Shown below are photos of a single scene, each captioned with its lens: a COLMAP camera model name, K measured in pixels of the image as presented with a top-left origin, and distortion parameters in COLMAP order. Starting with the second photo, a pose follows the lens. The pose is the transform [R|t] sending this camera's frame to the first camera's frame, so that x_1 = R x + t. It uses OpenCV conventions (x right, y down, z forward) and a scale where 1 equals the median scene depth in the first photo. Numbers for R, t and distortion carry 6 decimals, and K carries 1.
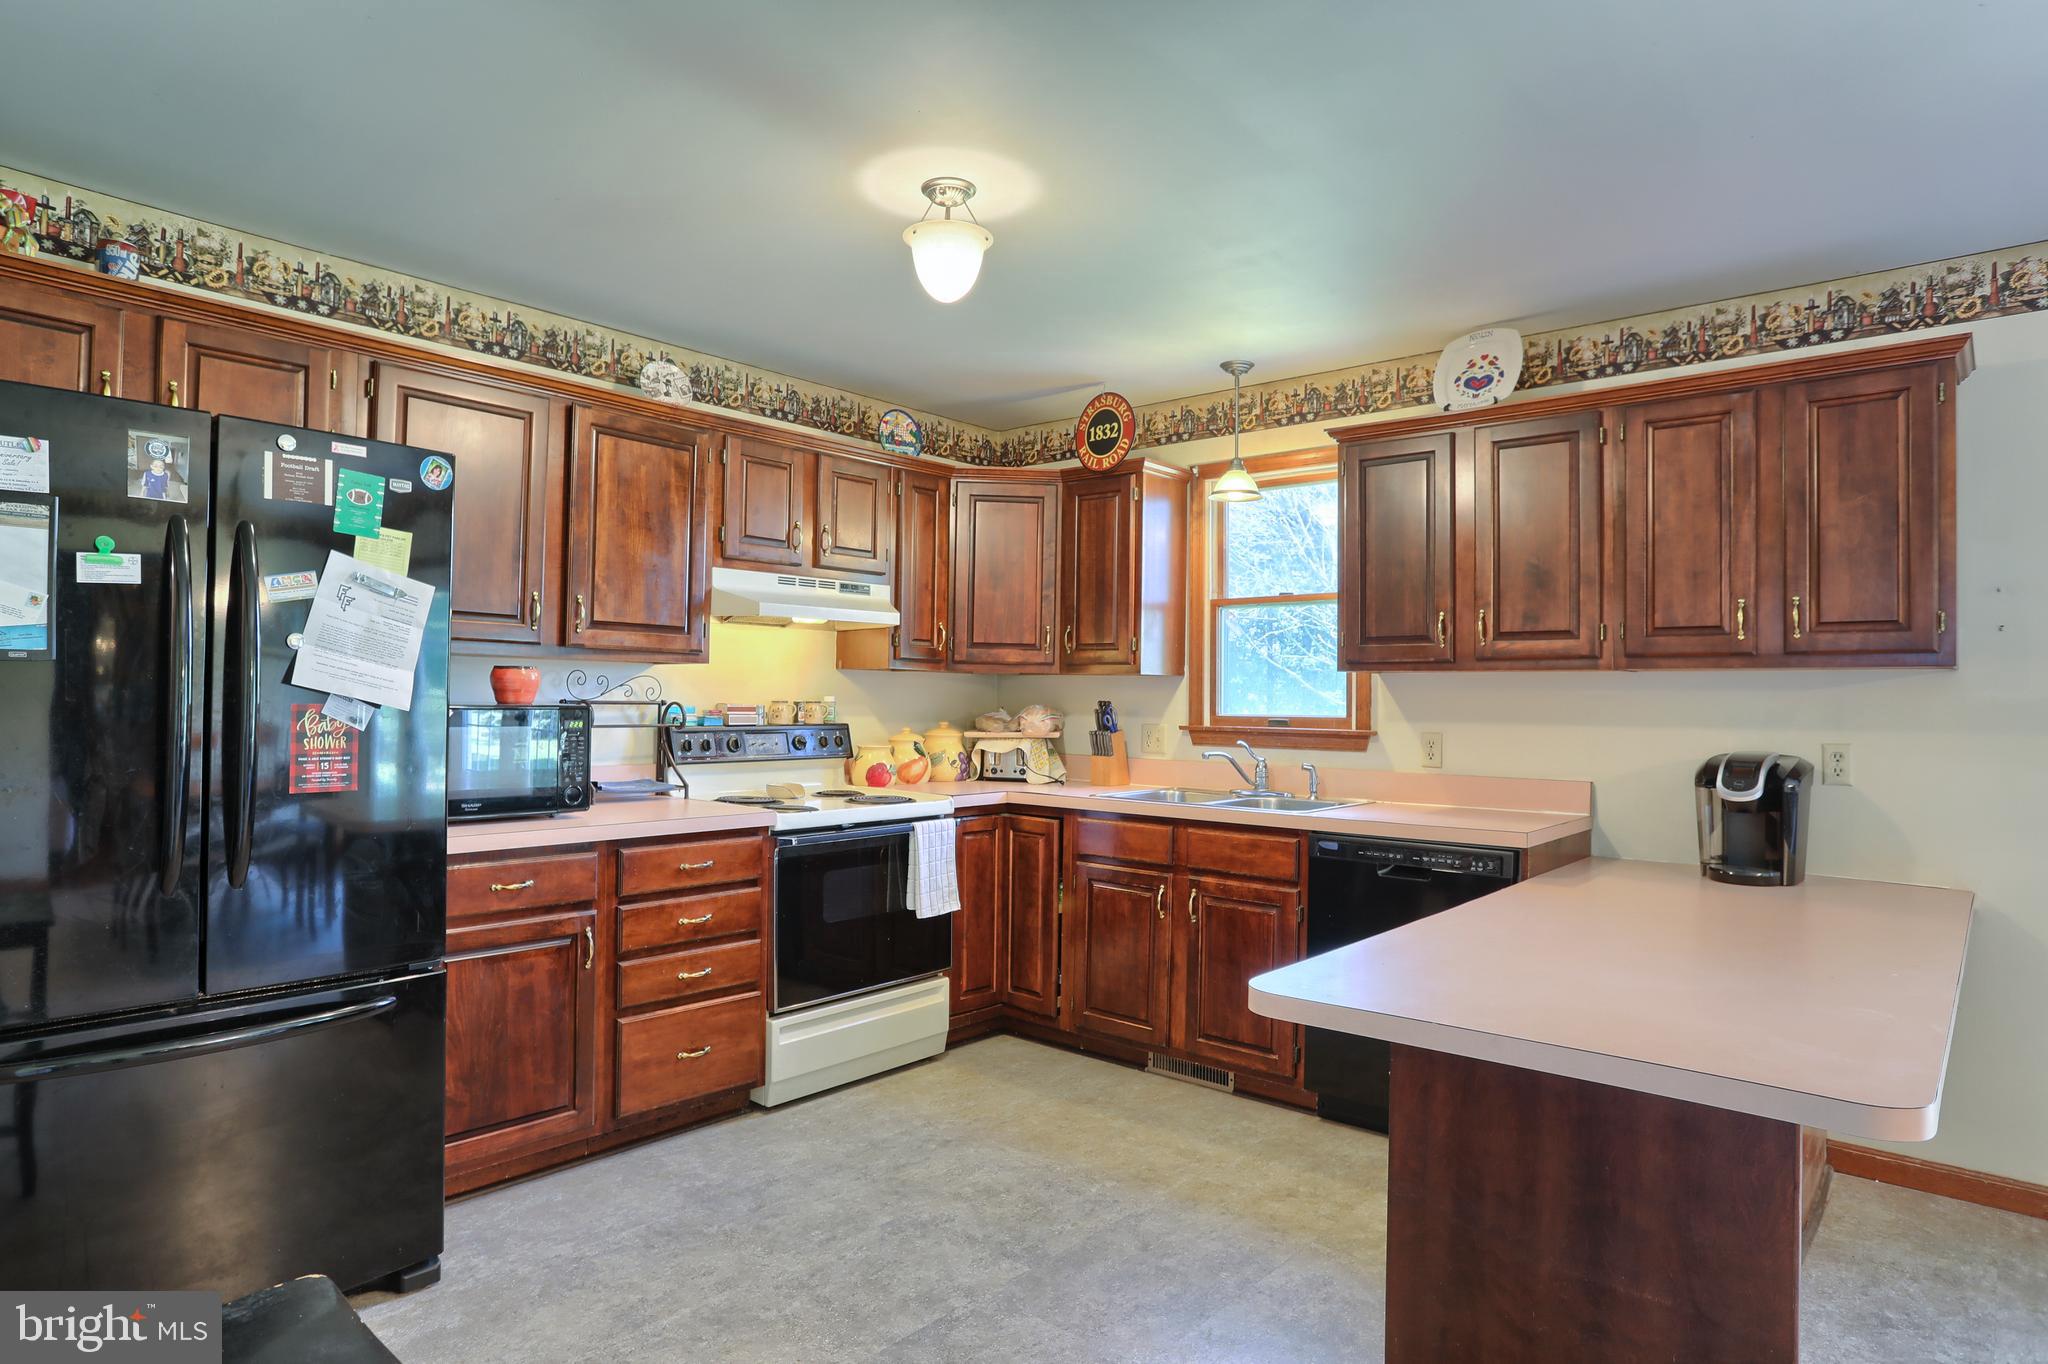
lens RADIAL K [[1176.2, 0, 1036.8], [0, 1176.2, 681.7], [0, 0, 1]] dist [-0.048748, 0.024155]
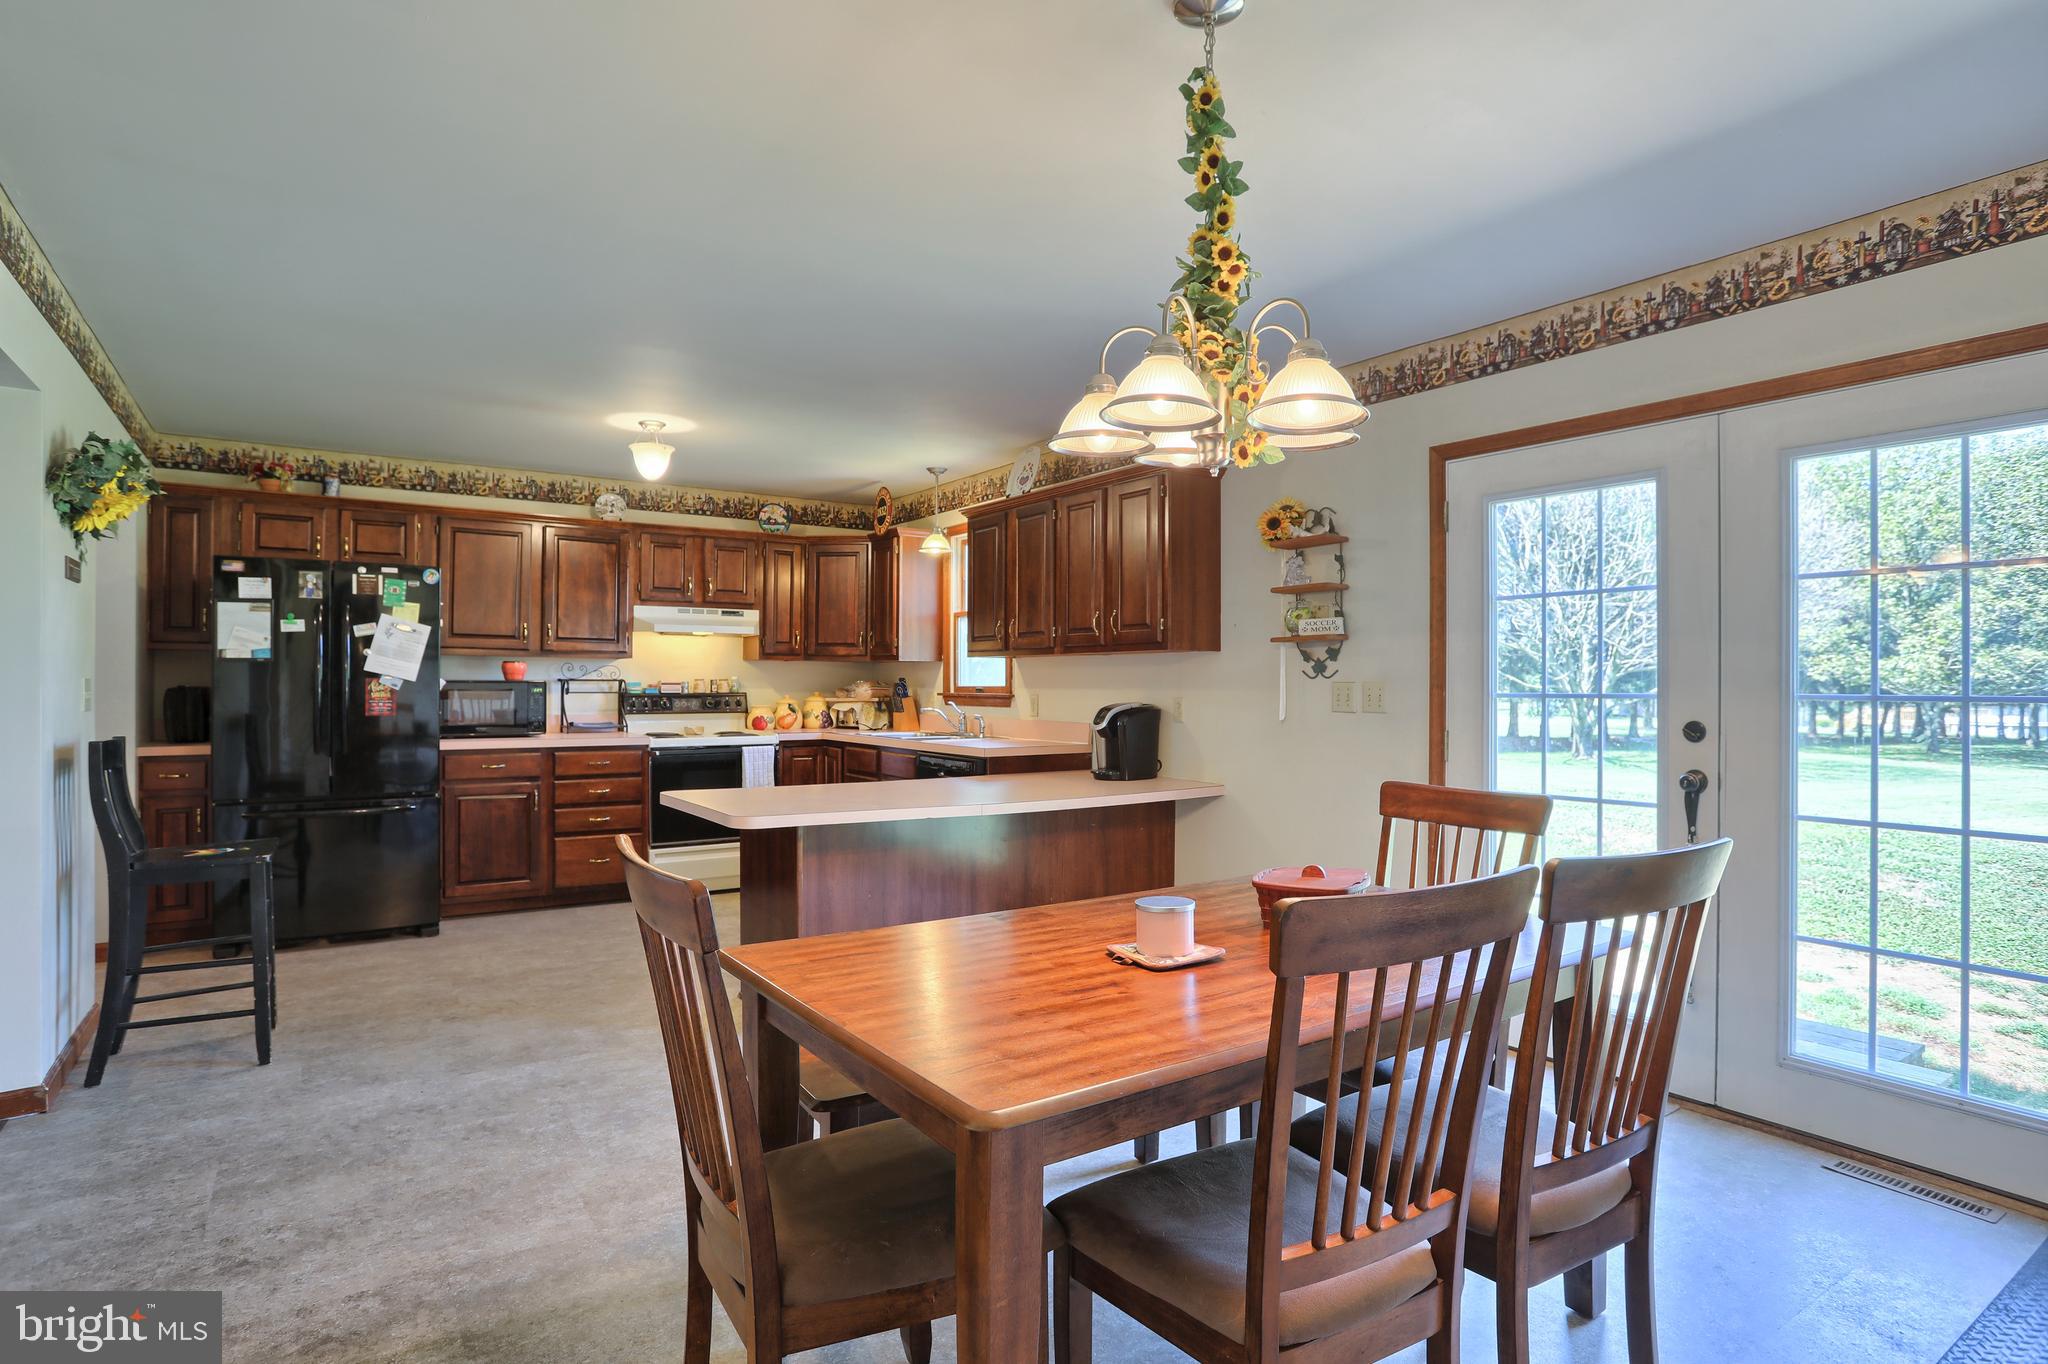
lens RADIAL K [[1069.4, 0, 1024.9], [0, 1069.4, 686.0], [0, 0, 1]] dist [-0.060302, 0.012460]
pose [[0.965955, -0.007385, -0.258606, 0.760874], [0.011217, 0.999848, 0.013348, 0.012822], [0.258469, -0.015794, 0.965891, -0.456026]]
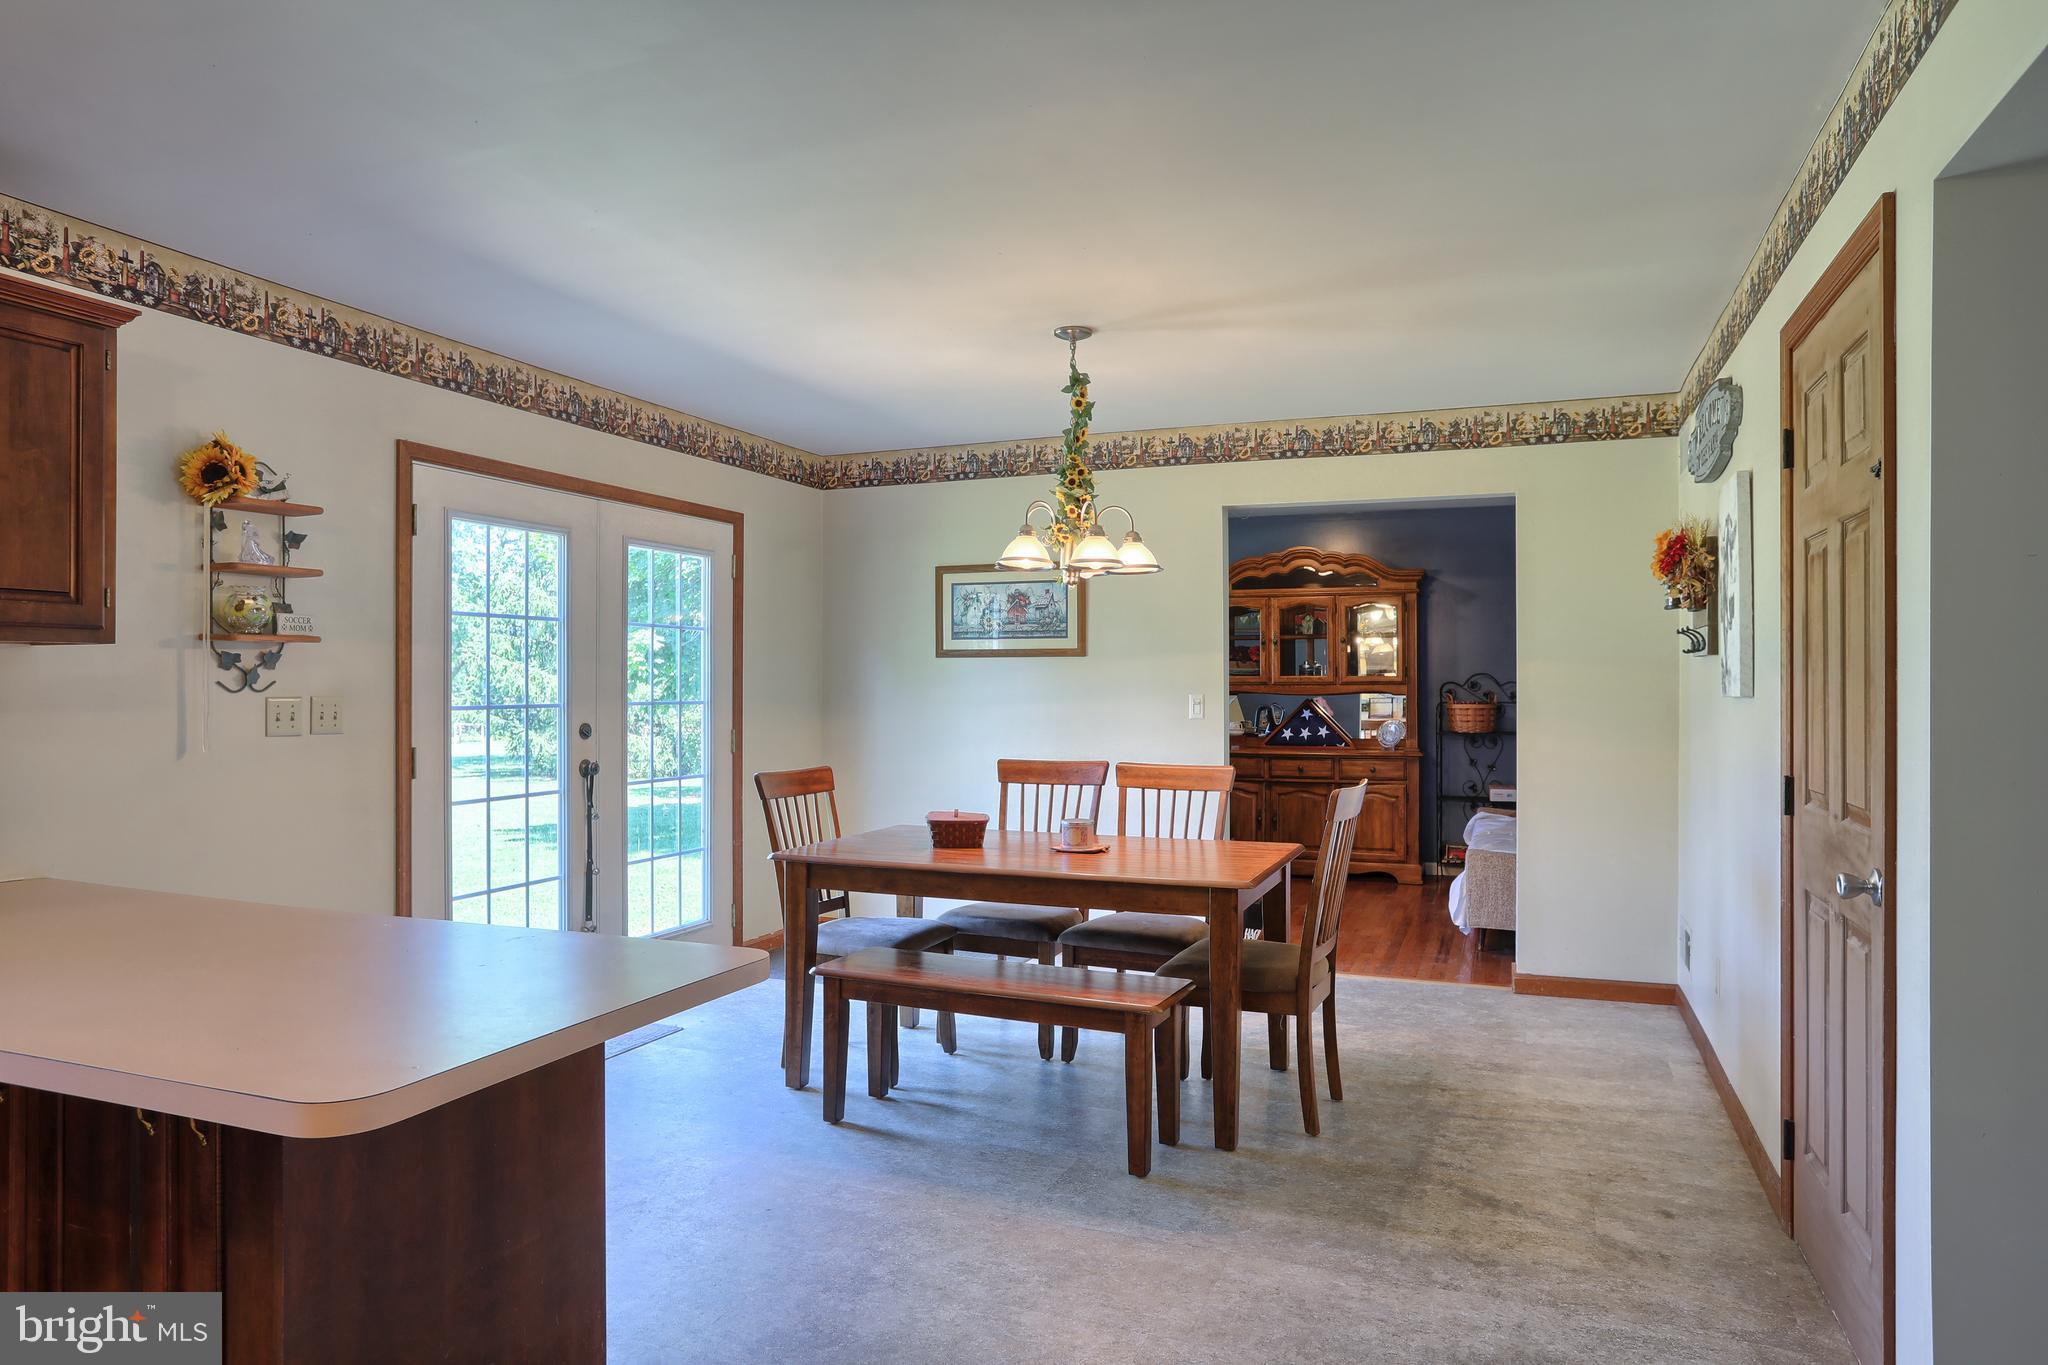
lens RADIAL K [[1239.8, 0, 1026.3], [0, 1239.8, 687.4], [0, 0, 1]] dist [-0.031388, 0.023382]
pose [[-0.321700, -0.013634, 0.946744, -0.339947], [-0.019278, 0.999783, 0.007847, 0.000052], [-0.946646, -0.015727, -0.321893, 0.462054]]
